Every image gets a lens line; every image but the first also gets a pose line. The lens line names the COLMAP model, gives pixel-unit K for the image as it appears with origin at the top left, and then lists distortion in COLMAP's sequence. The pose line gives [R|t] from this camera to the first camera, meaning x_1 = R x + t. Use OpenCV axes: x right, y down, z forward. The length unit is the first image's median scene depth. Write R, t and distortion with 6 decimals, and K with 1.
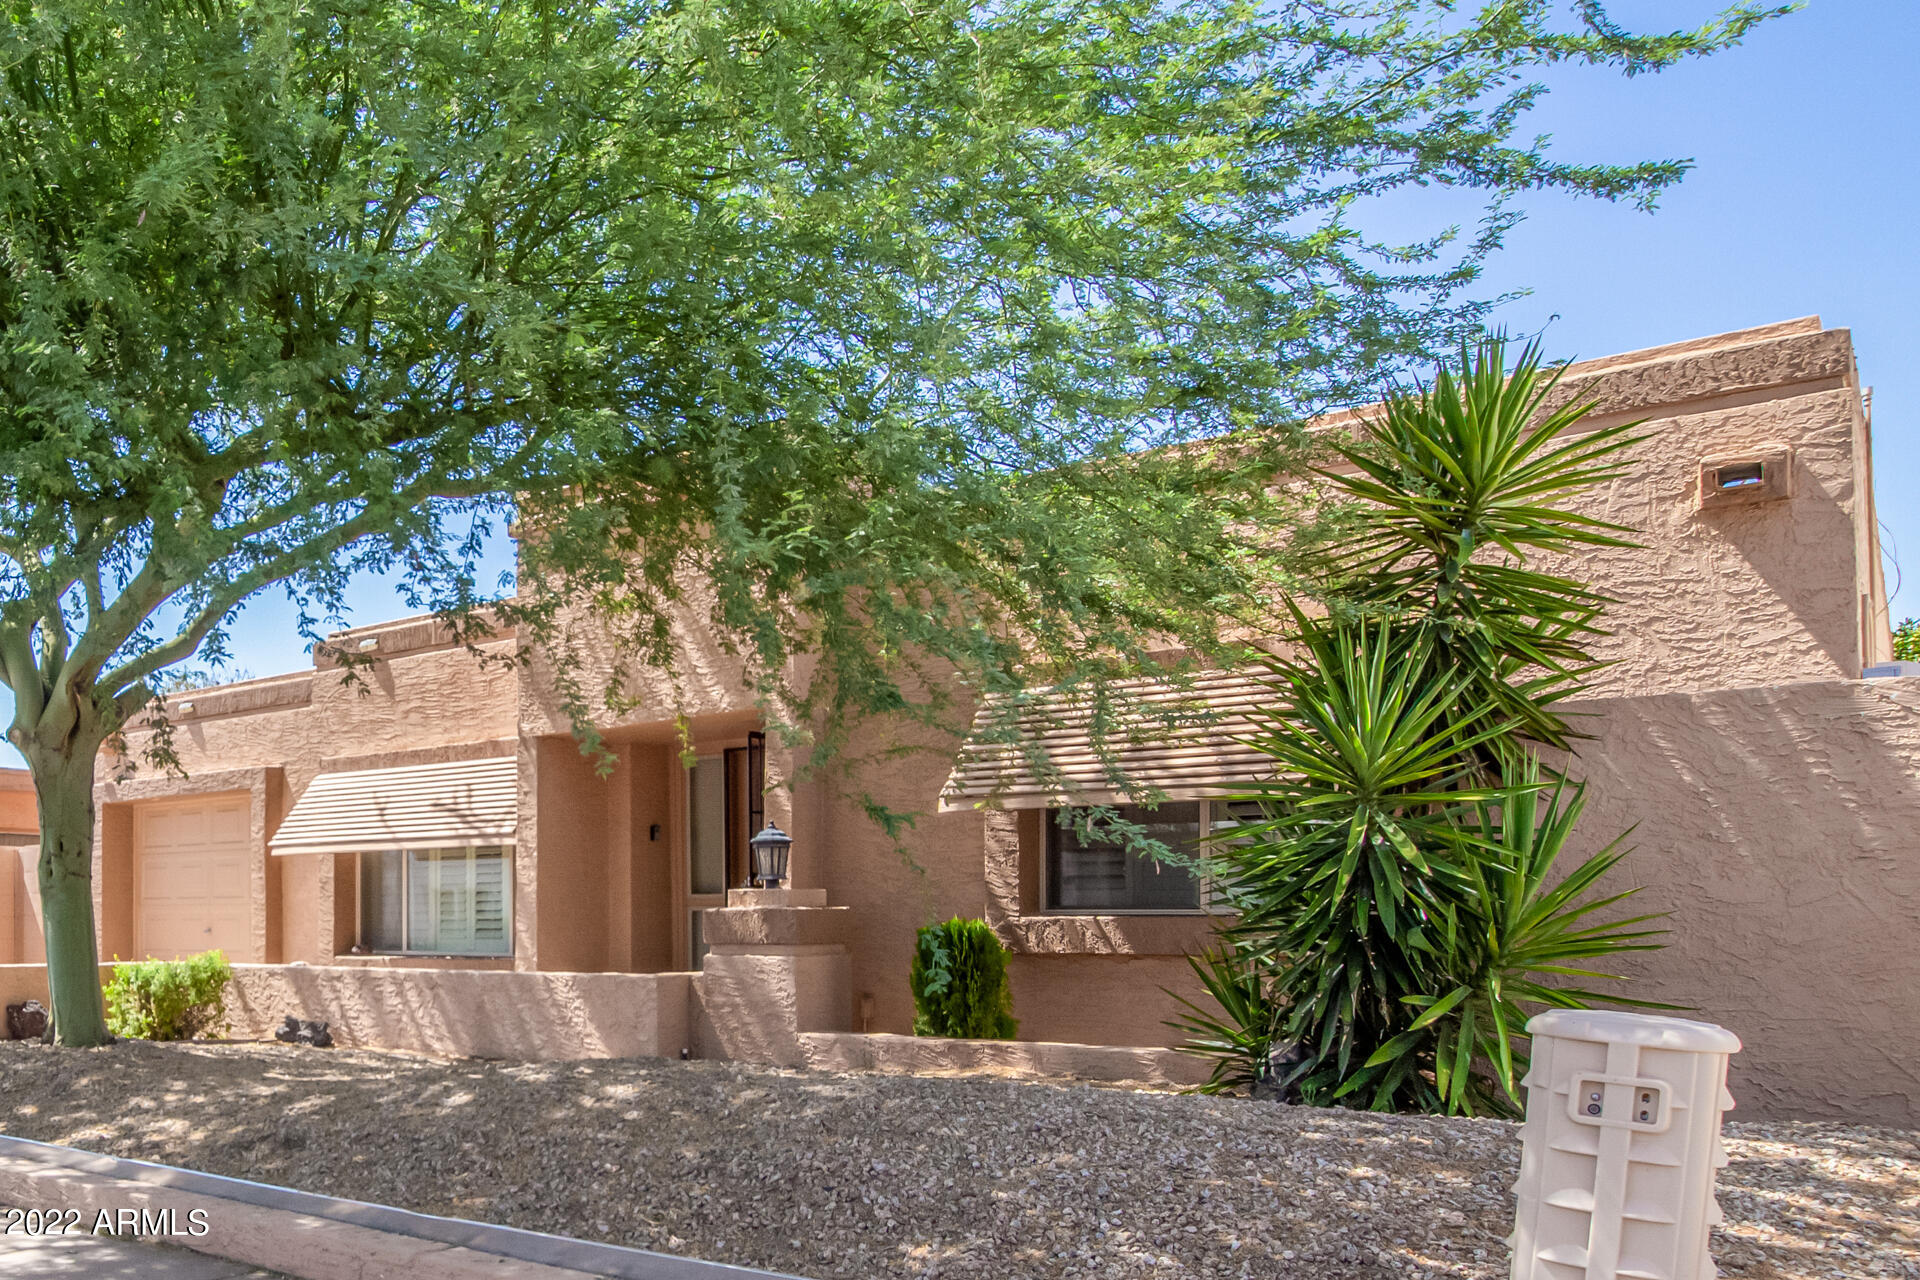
lens RADIAL K [[898.3, 0, 961.9], [0, 898.3, 653.7], [0, 0, 1]] dist [0.000295, -0.000300]
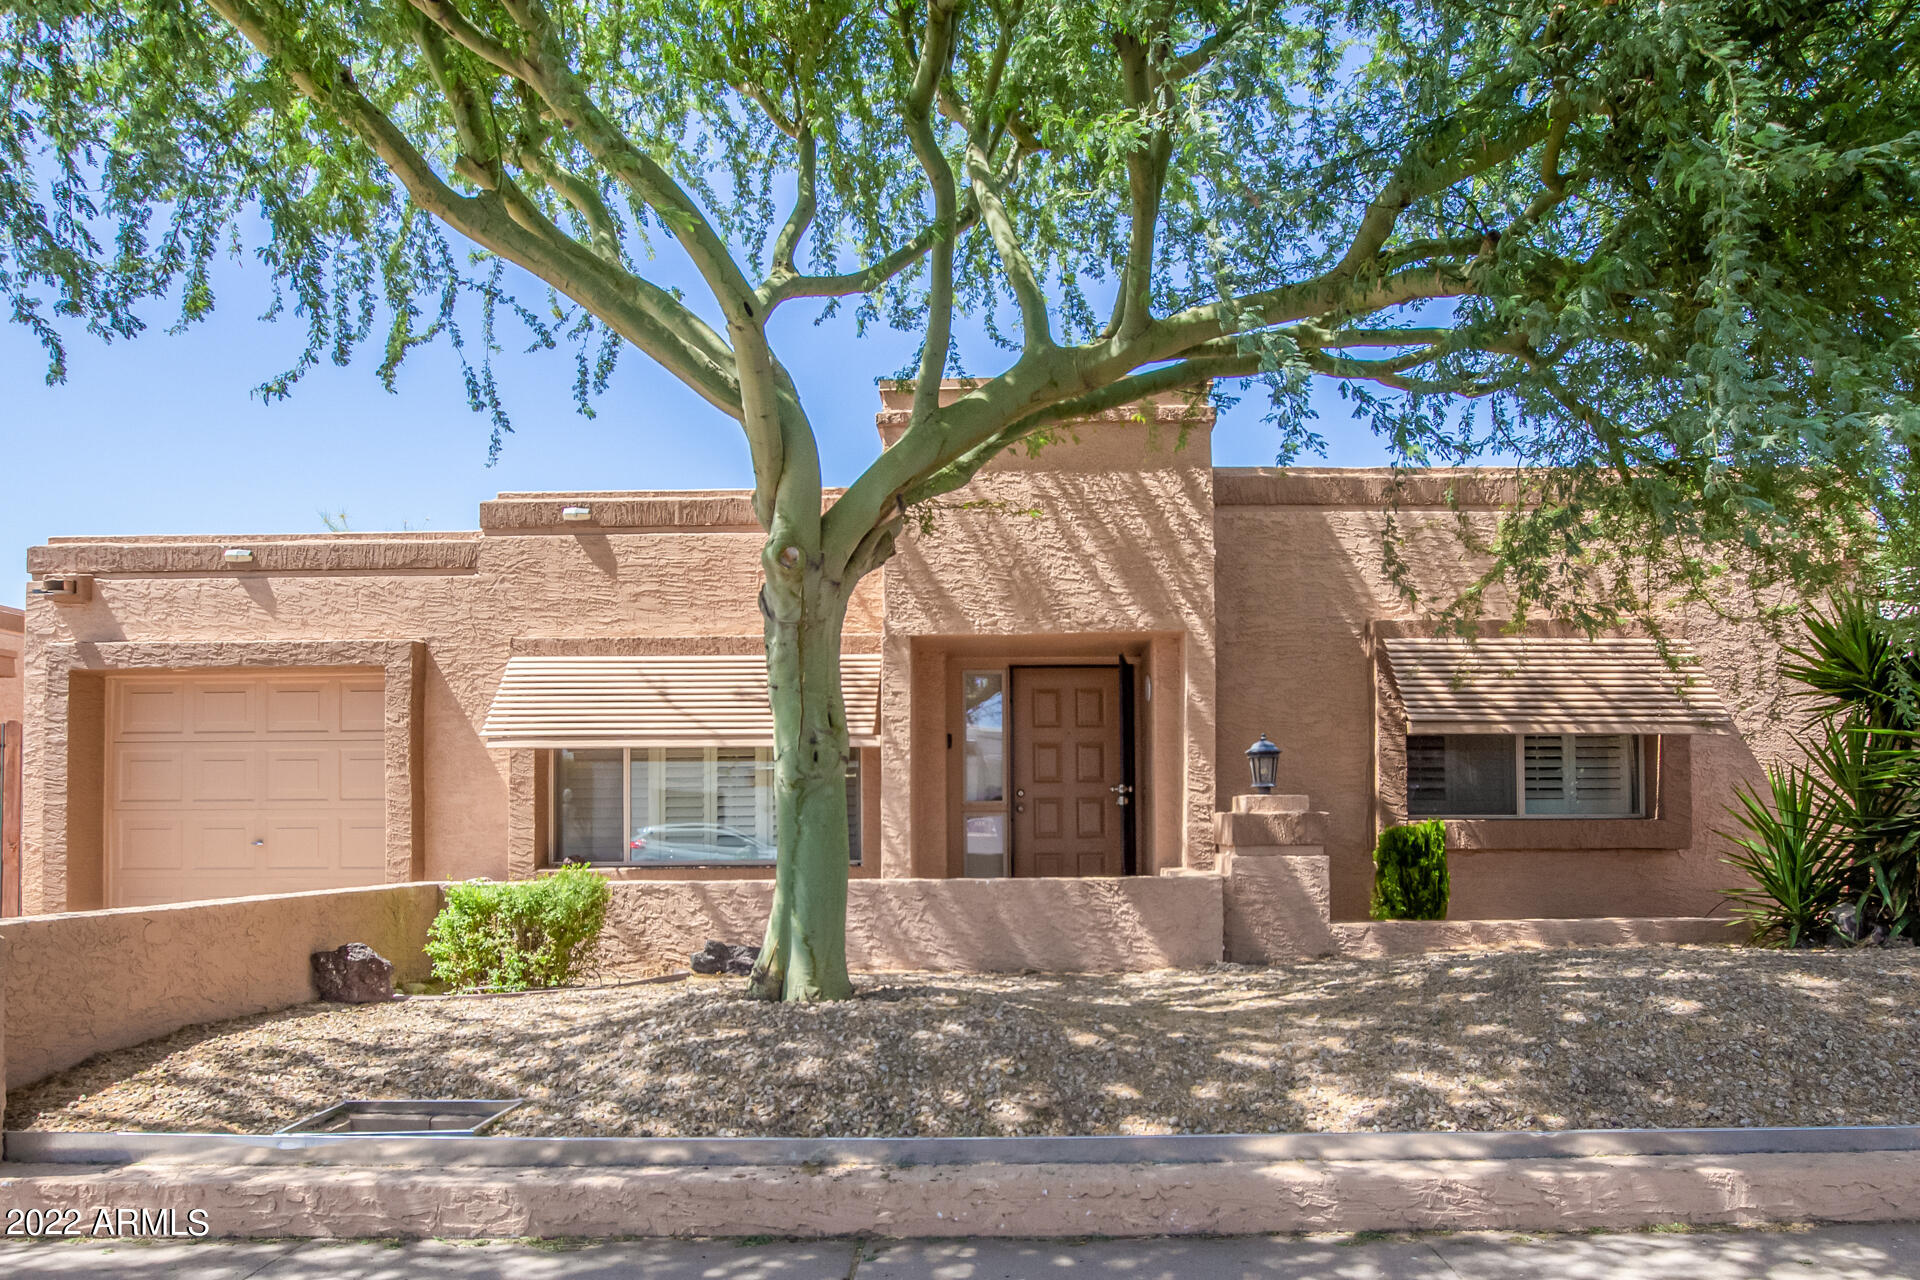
lens RADIAL K [[694.1, 0, 959.9], [0, 694.1, 635.2], [0, 0, 1]] dist [-0.001319, -0.000140]
pose [[0.918675, 0.100896, 0.381910, -0.703900], [-0.107865, 0.994160, -0.003179, 0.086891], [-0.380001, -0.038275, 0.924194, 0.287737]]
